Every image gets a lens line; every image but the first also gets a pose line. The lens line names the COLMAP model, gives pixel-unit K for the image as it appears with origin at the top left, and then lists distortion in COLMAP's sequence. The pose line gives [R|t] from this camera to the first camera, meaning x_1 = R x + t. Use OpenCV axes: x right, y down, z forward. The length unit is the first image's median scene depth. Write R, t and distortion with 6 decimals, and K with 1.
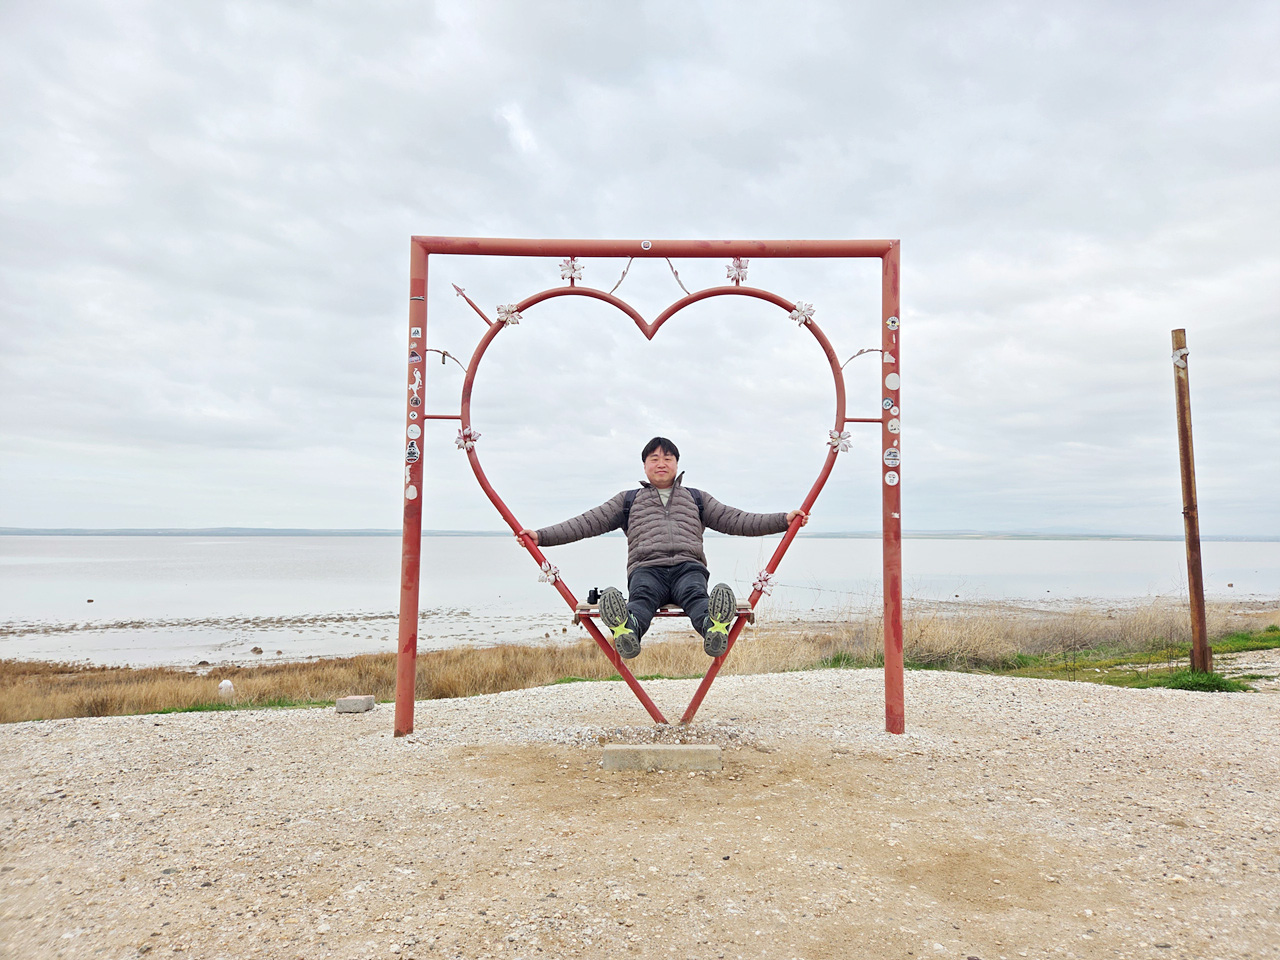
lens RADIAL K [[848.9, 0, 653.0], [0, 848.9, 471.5], [0, 0, 1]] dist [0.063318, -0.057426]
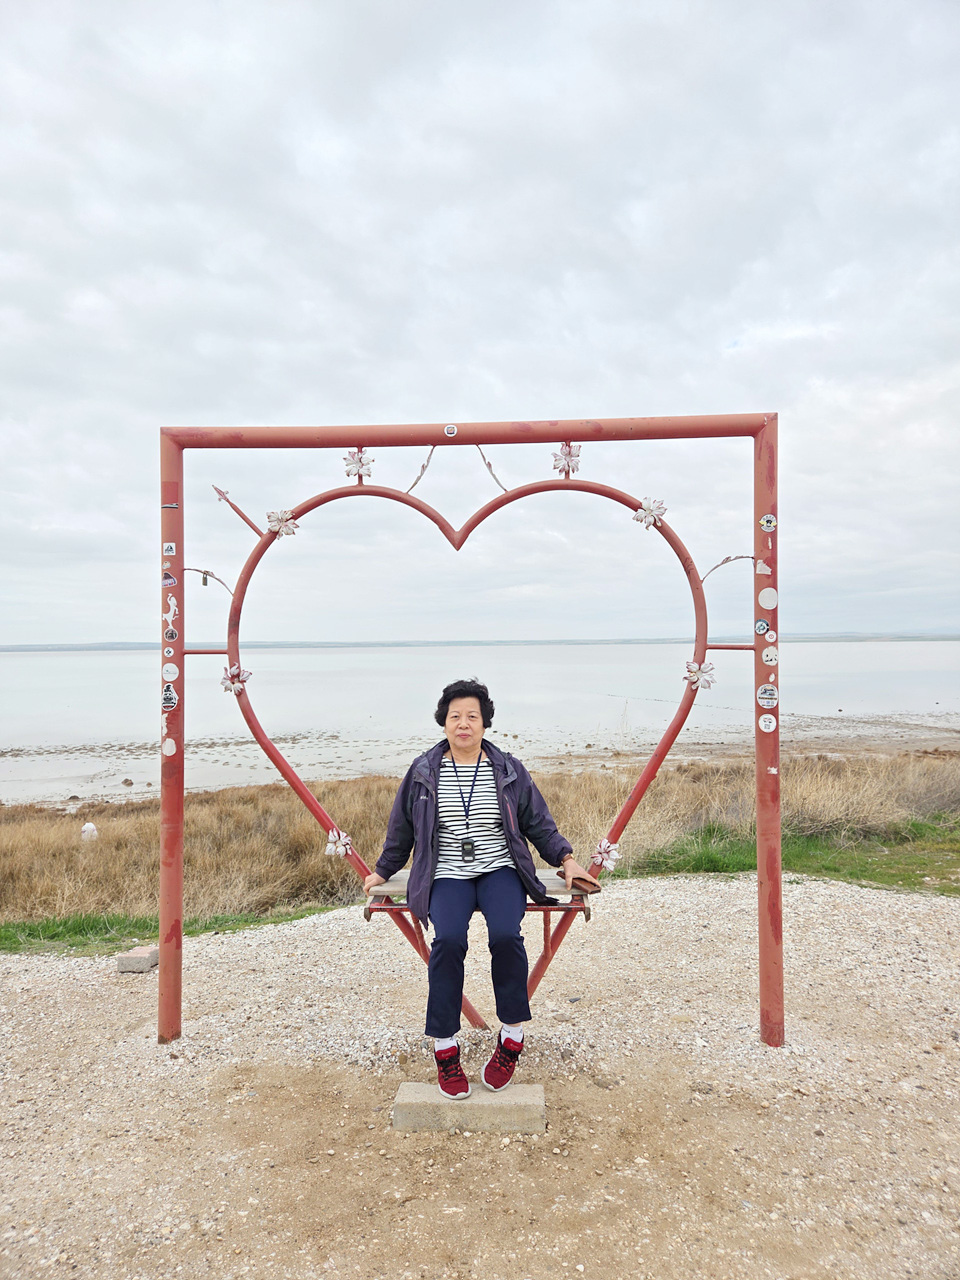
lens RADIAL K [[848.9, 0, 476.4], [0, 848.9, 629.3], [0, 0, 1]] dist [0.063318, -0.057426]
pose [[0.998068, -0.016897, -0.059786, 0.060334], [0.020442, 0.998037, 0.059197, -0.128170], [0.058669, -0.060304, 0.996454, 0.202735]]
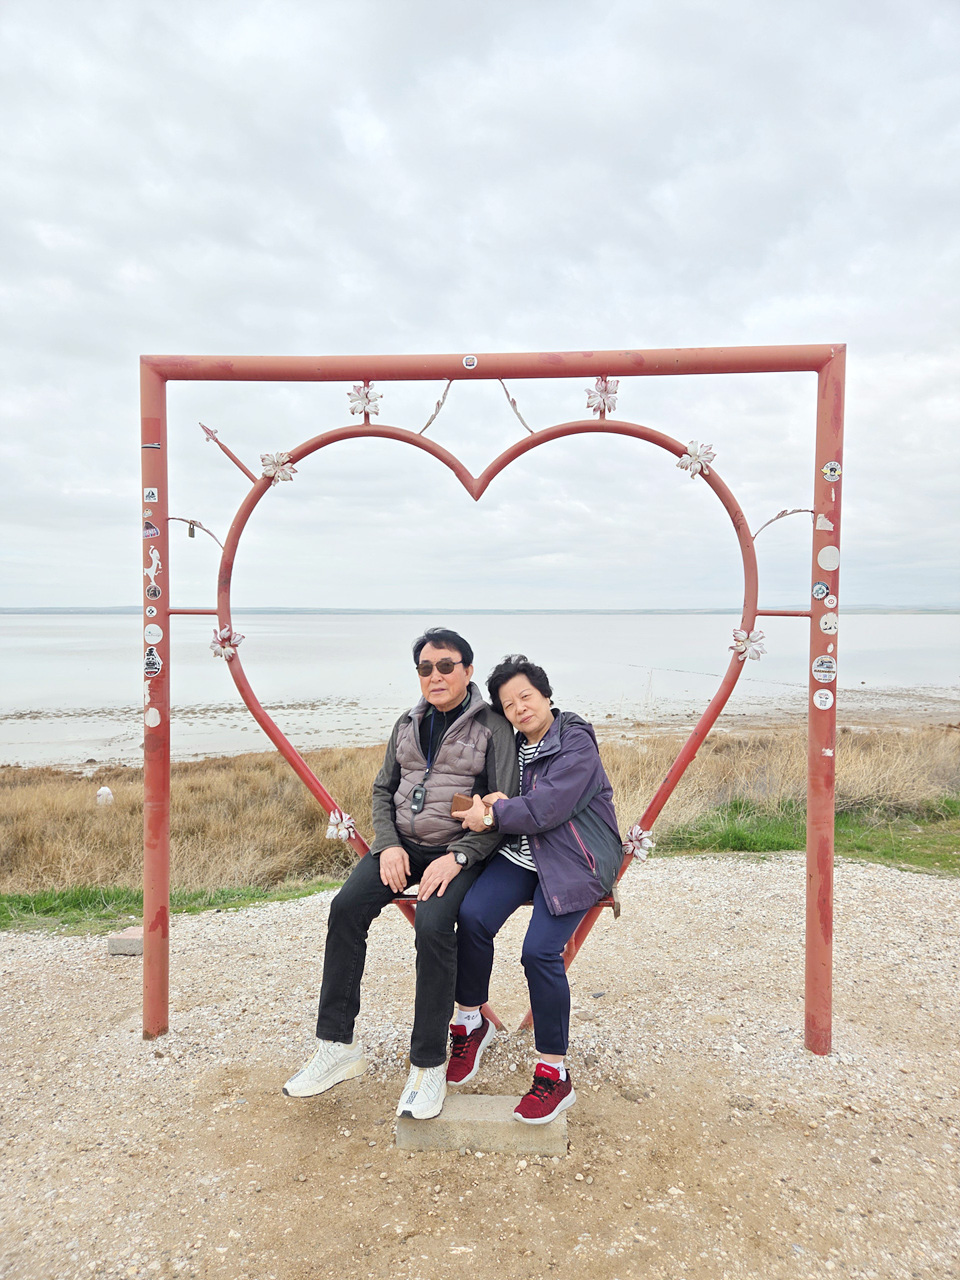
lens RADIAL K [[848.9, 0, 492.3], [0, 848.9, 639.0], [0, 0, 1]] dist [0.063318, -0.057426]
pose [[0.997802, -0.001963, -0.066234, 0.055920], [0.009087, 0.994172, 0.107425, -0.116657], [0.065637, -0.107791, 0.992004, 0.290248]]
